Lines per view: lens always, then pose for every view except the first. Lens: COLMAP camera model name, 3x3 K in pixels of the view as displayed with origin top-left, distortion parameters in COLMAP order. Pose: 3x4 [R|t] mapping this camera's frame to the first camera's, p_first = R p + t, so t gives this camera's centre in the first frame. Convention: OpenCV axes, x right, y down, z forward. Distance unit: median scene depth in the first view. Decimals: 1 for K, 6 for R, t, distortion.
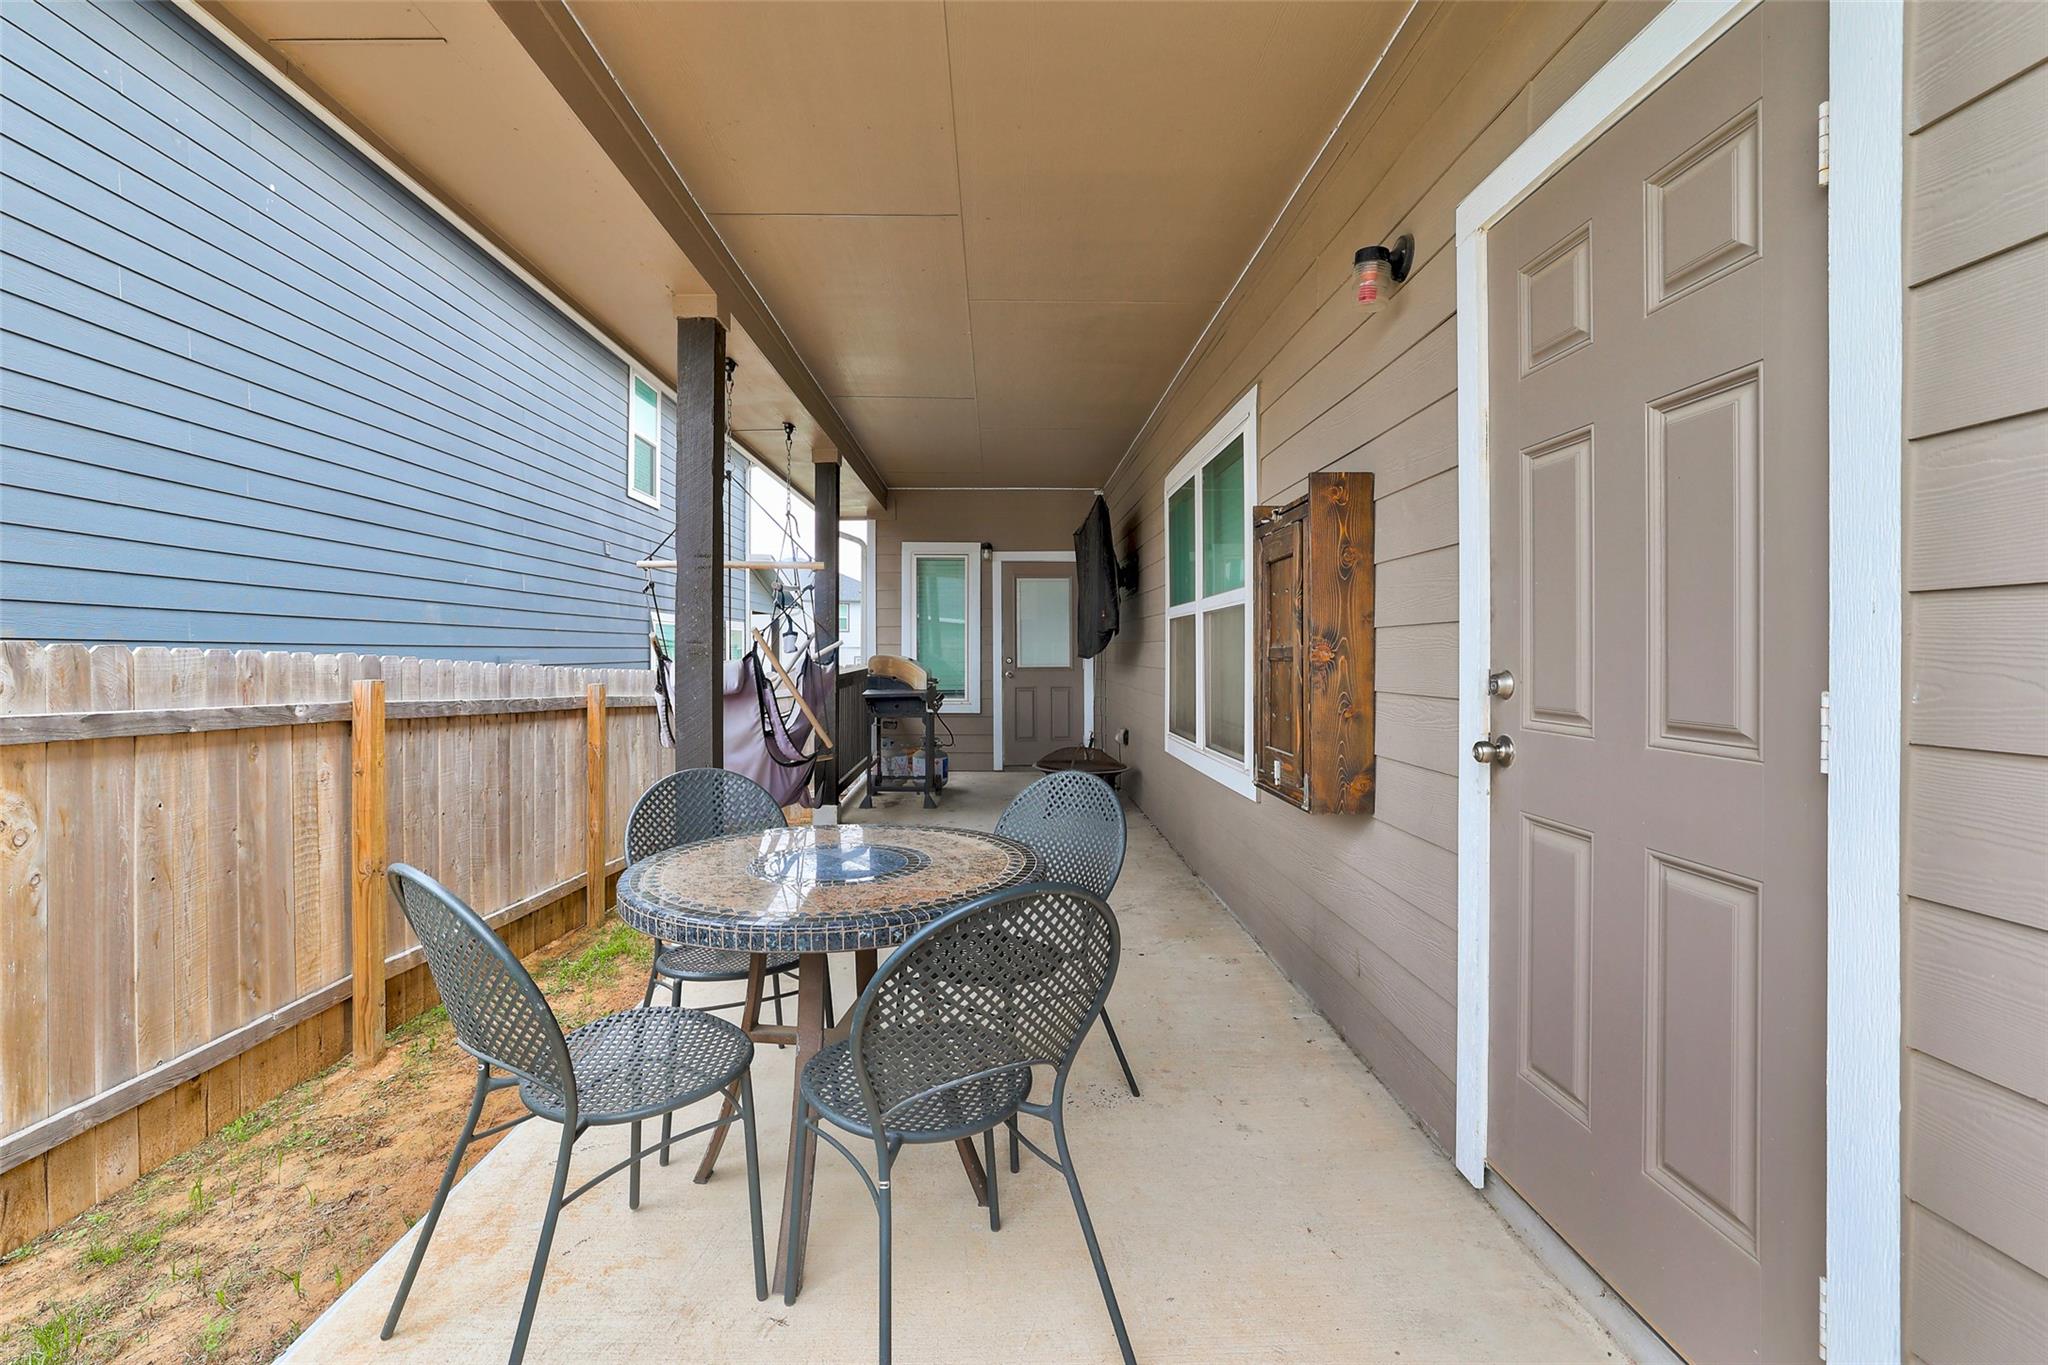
lens RADIAL K [[876.7, 0, 1022.4], [0, 876.7, 664.5], [0, 0, 1]] dist [-0.003276, -0.000155]
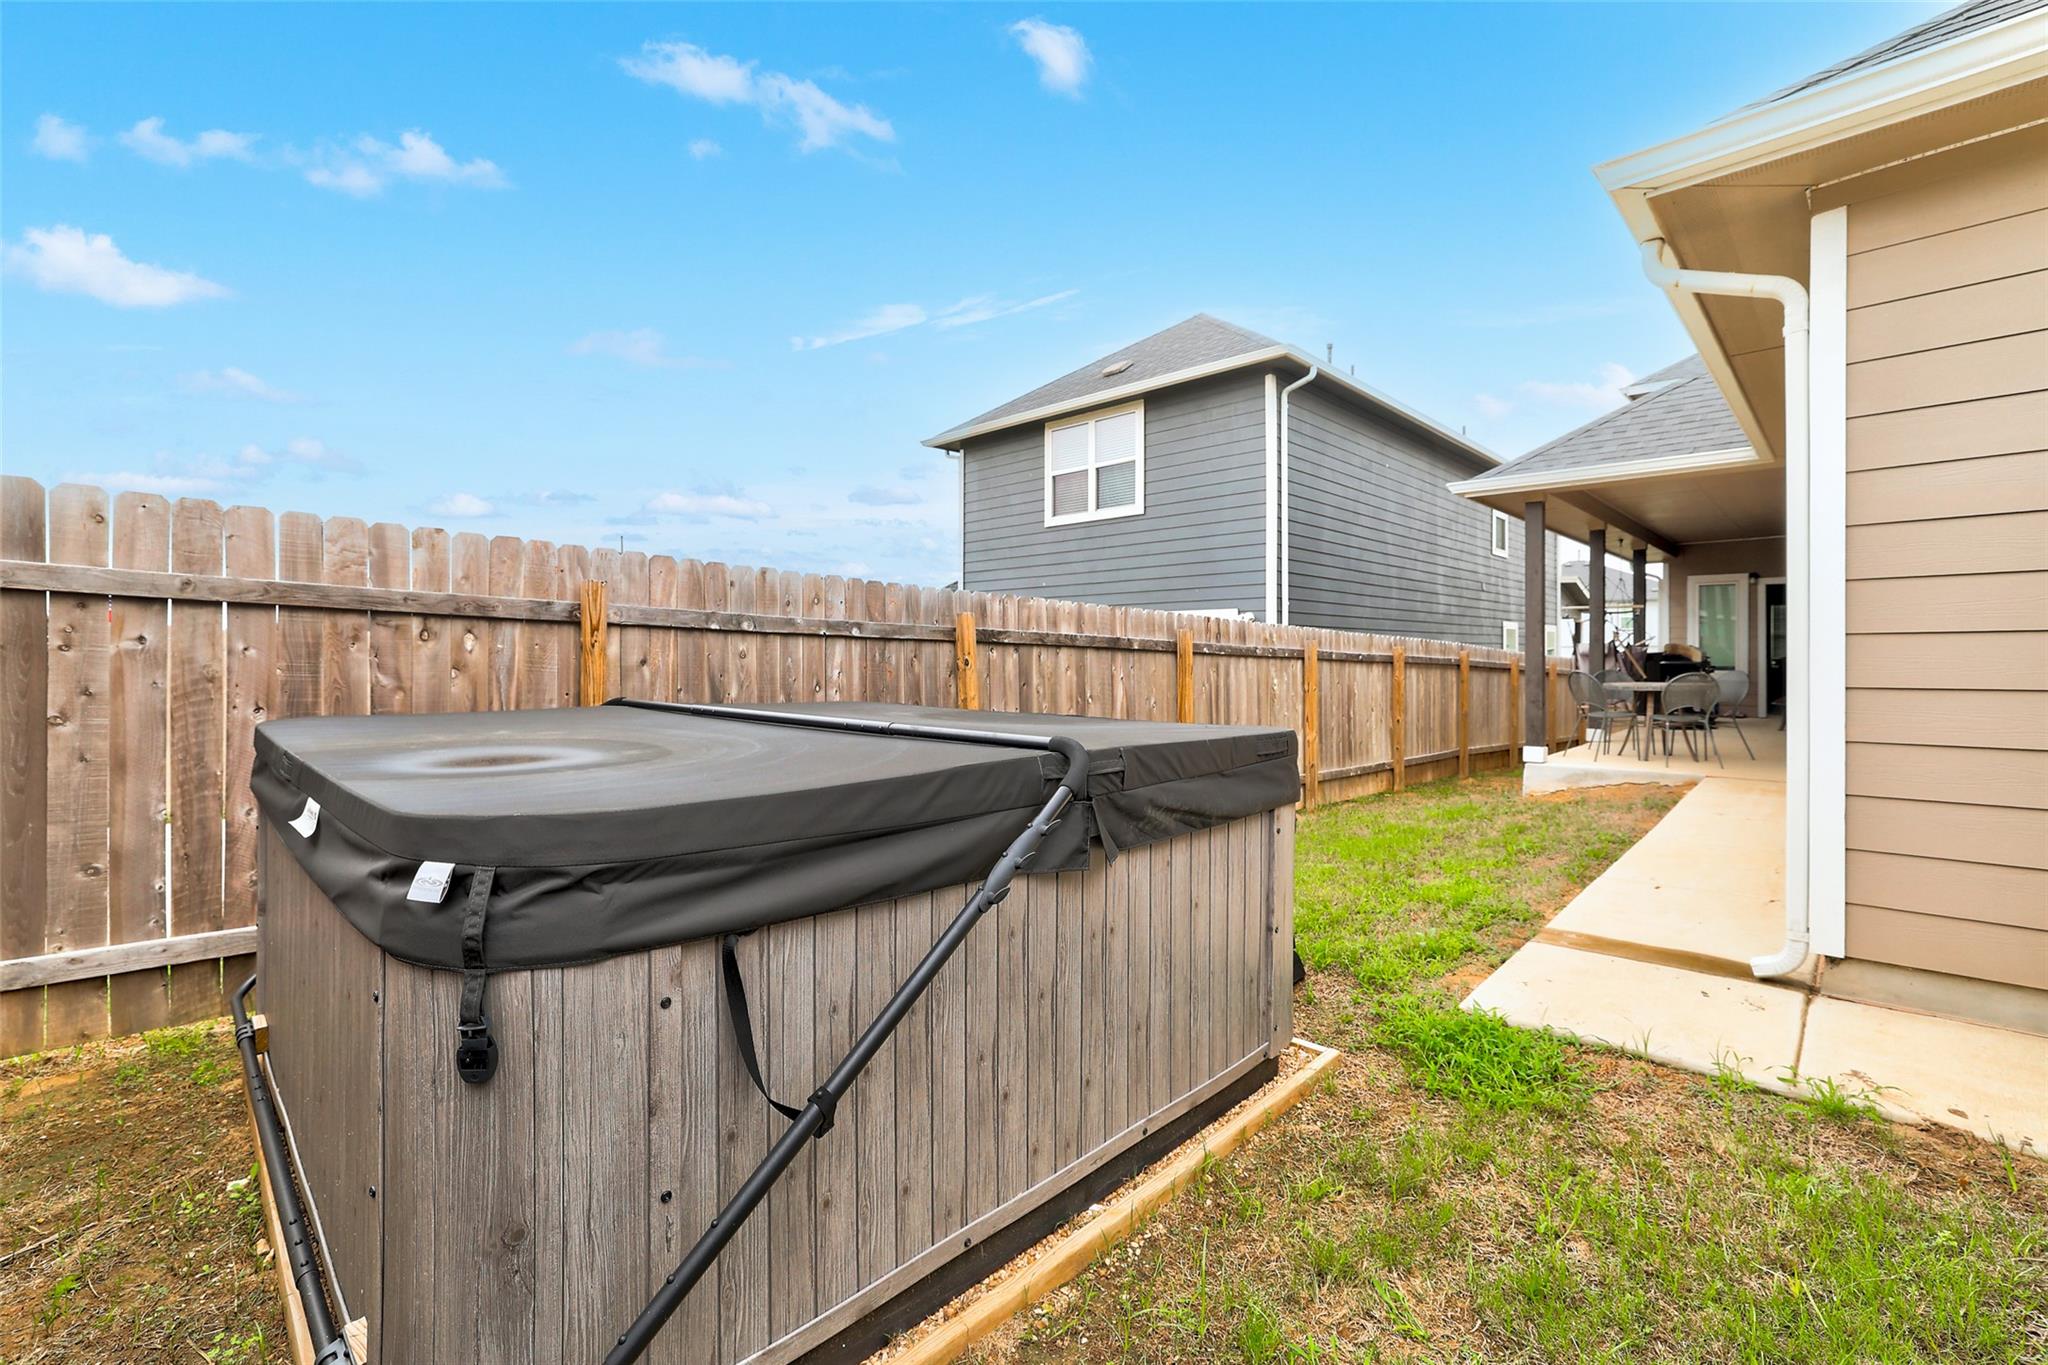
lens RADIAL K [[876.7, 0, 1035.2], [0, 876.7, 661.7], [0, 0, 1]] dist [-0.003276, -0.000155]
pose [[0.699039, -0.000028, -0.715083, 0.209125], [-0.003517, 0.999988, -0.003477, 0.037532], [0.715075, 0.004946, 0.699031, -1.192307]]
